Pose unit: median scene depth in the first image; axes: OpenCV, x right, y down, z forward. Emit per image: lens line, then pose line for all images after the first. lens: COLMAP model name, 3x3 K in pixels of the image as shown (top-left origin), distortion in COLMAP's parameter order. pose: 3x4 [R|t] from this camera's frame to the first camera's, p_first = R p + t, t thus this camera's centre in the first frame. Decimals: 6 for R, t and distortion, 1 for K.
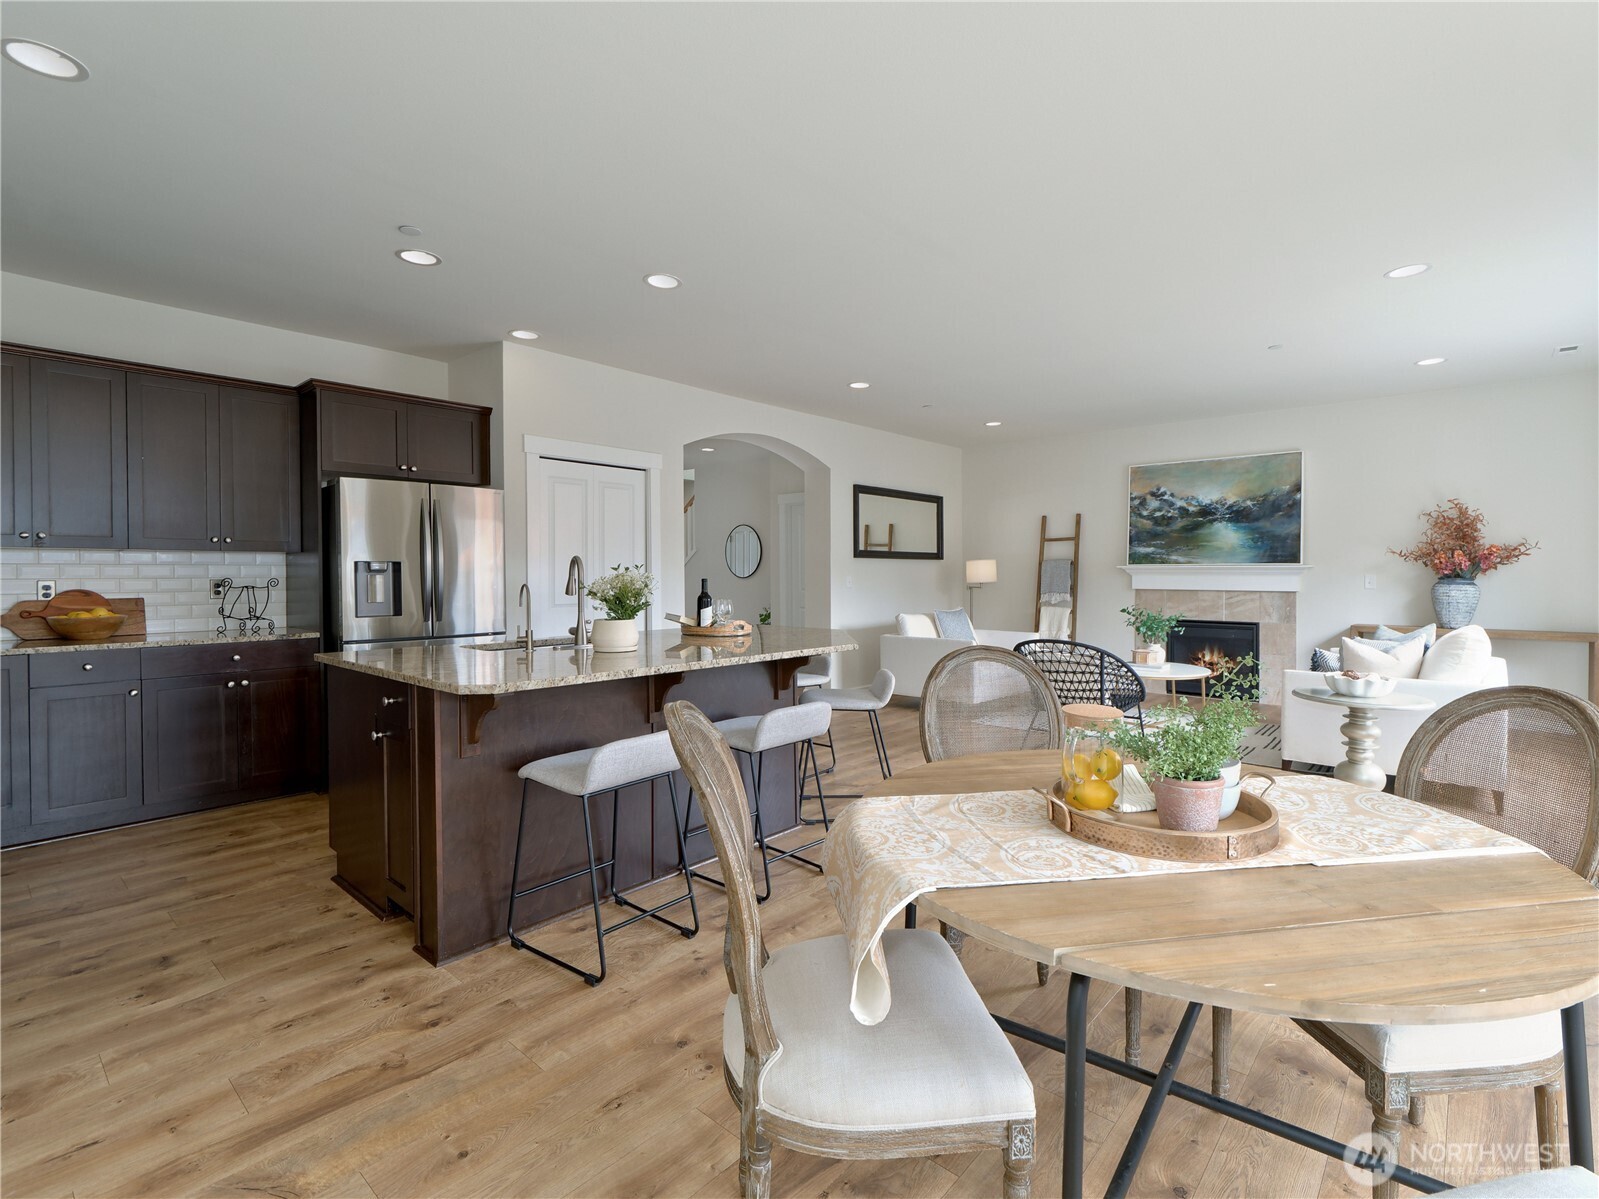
lens RADIAL K [[751.7, 0, 799.5], [0, 751.7, 599.5], [0, 0, 1]] dist [0.001028, 0.000031]
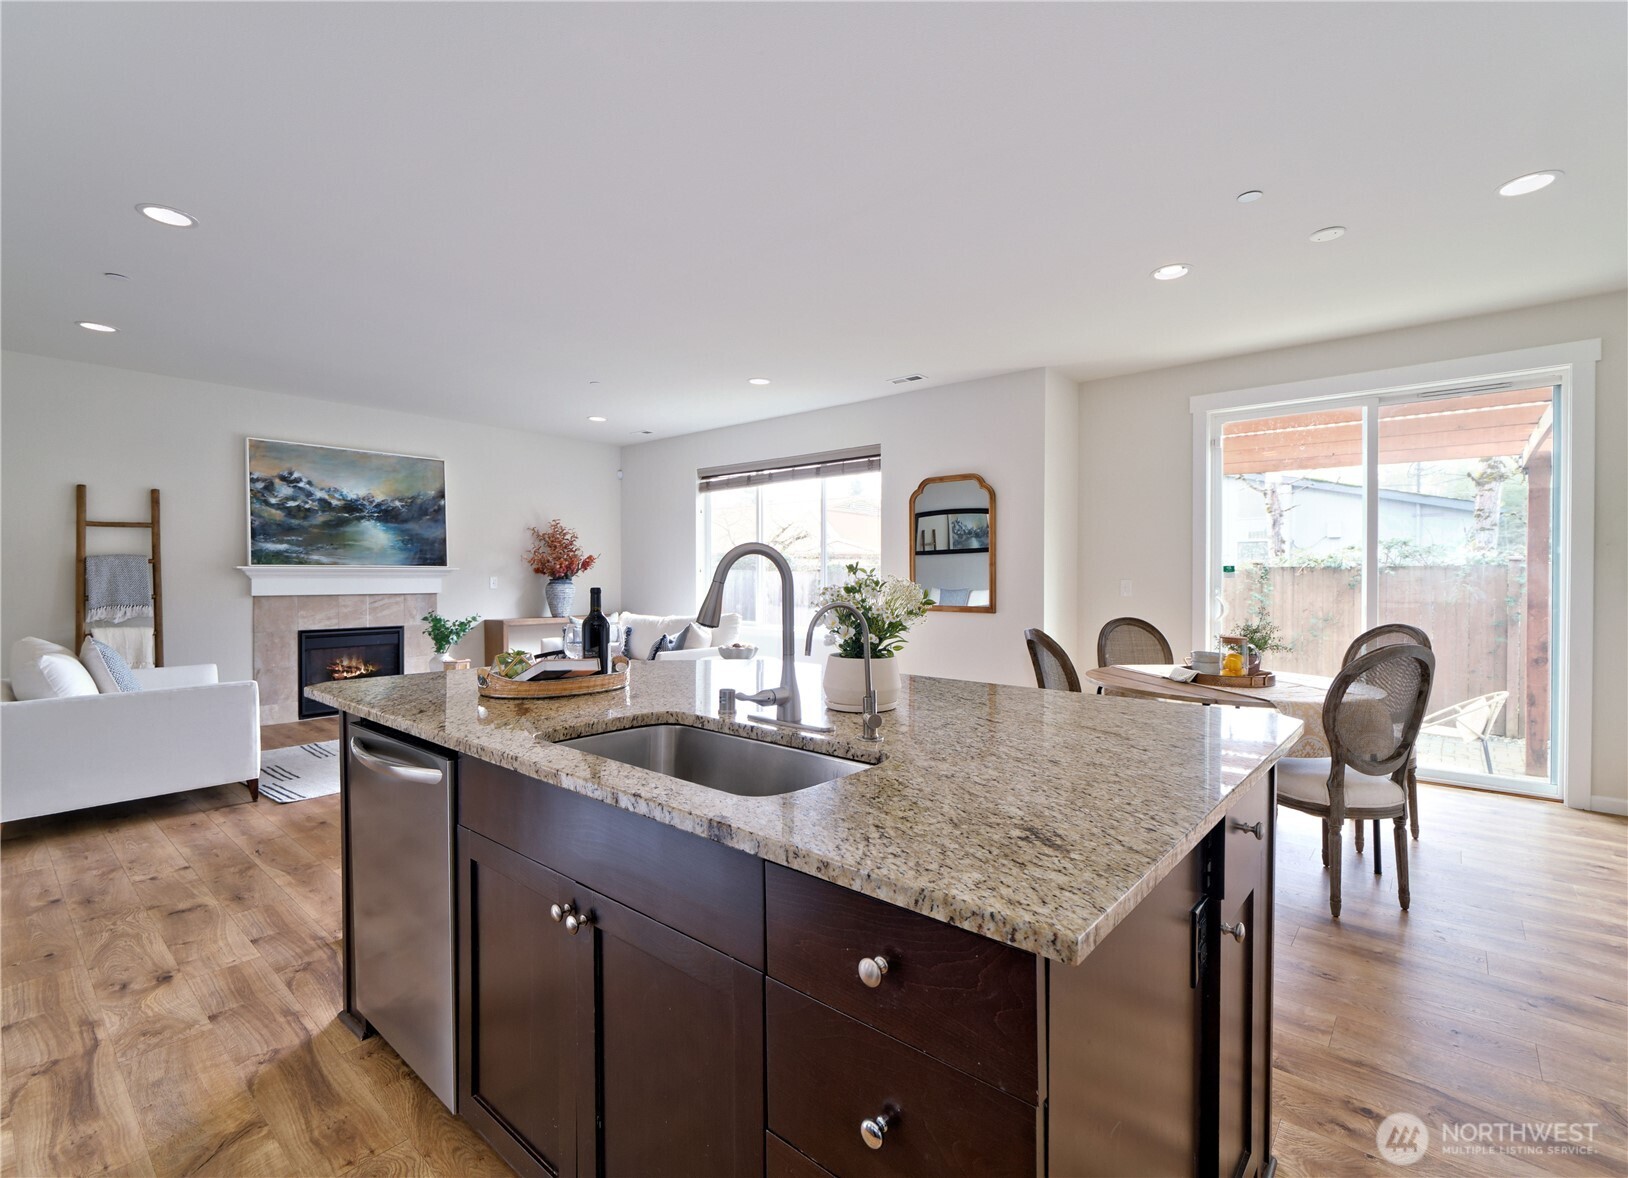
lens RADIAL K [[755.0, 0, 814.0], [0, 755.0, 589.0], [0, 0, 1]] dist [-0.001059, -0.000133]
pose [[-0.034908, -0.017692, 0.999234, -0.390099], [0.036775, 0.999143, 0.018975, -0.016210], [-0.998714, 0.037409, -0.034228, 0.490154]]
